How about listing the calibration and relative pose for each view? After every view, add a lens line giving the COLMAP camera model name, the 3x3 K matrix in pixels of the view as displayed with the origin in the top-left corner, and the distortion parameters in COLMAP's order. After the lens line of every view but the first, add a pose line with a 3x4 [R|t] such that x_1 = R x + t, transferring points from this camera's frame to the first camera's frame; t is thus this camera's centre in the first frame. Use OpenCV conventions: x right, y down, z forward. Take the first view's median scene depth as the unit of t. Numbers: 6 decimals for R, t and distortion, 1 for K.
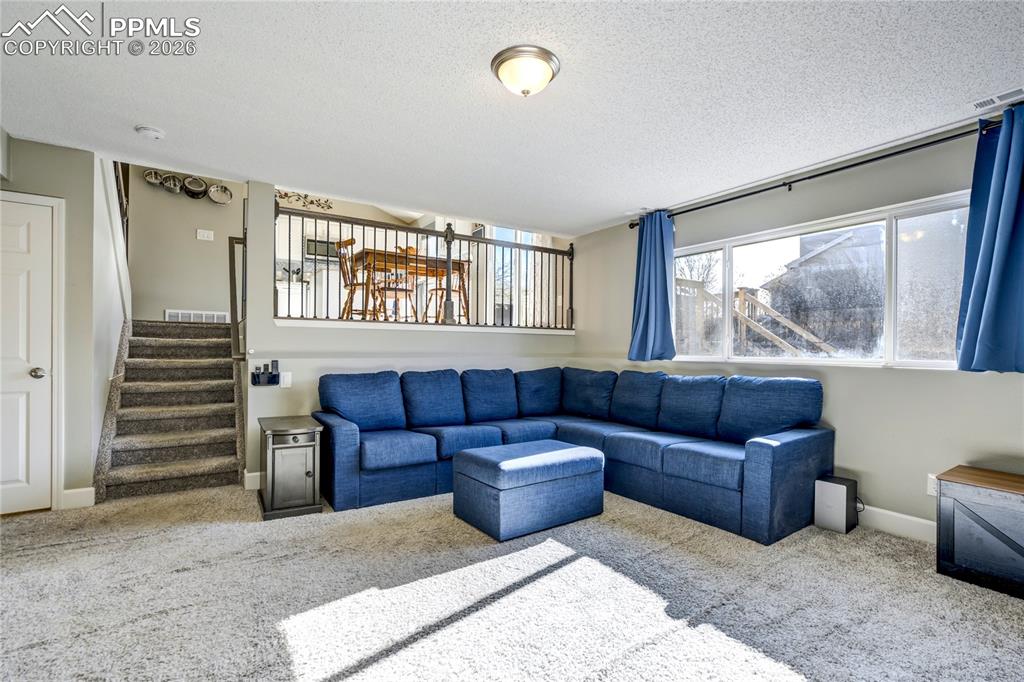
lens RADIAL K [[480.8, 0, 517.4], [0, 480.8, 345.6], [0, 0, 1]] dist [-0.005445, 0.000292]
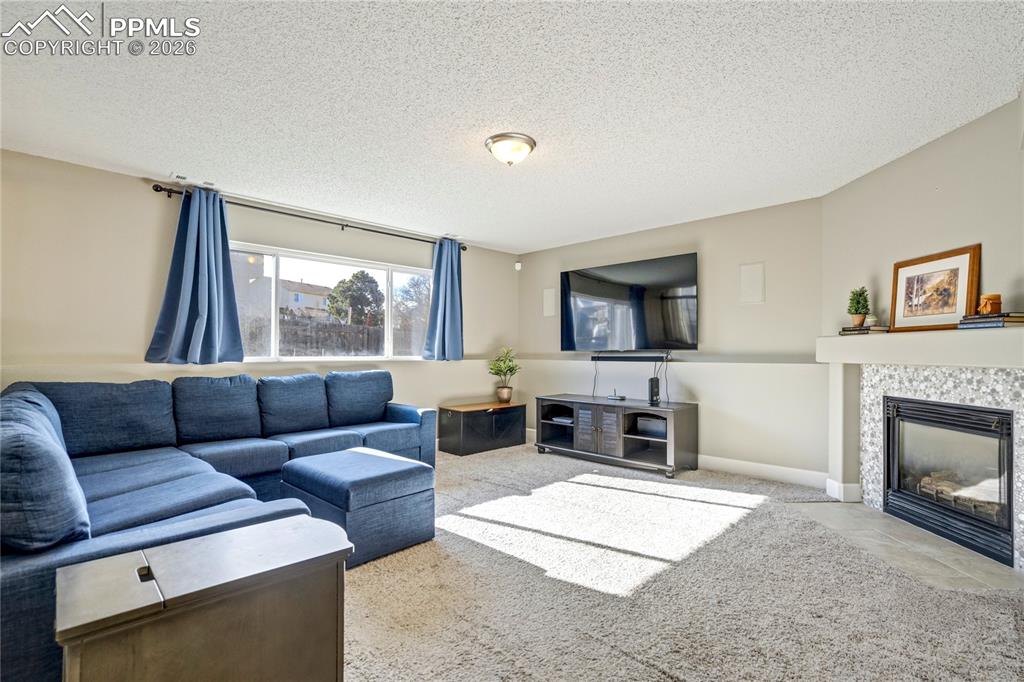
lens RADIAL K [[480.8, 0, 516.9], [0, 480.8, 347.4], [0, 0, 1]] dist [-0.005445, 0.000292]
pose [[-0.203678, -0.001630, 0.979037, -0.745155], [-0.013863, 0.999903, -0.001220, -0.004032], [-0.978940, -0.013821, -0.203681, 0.711711]]
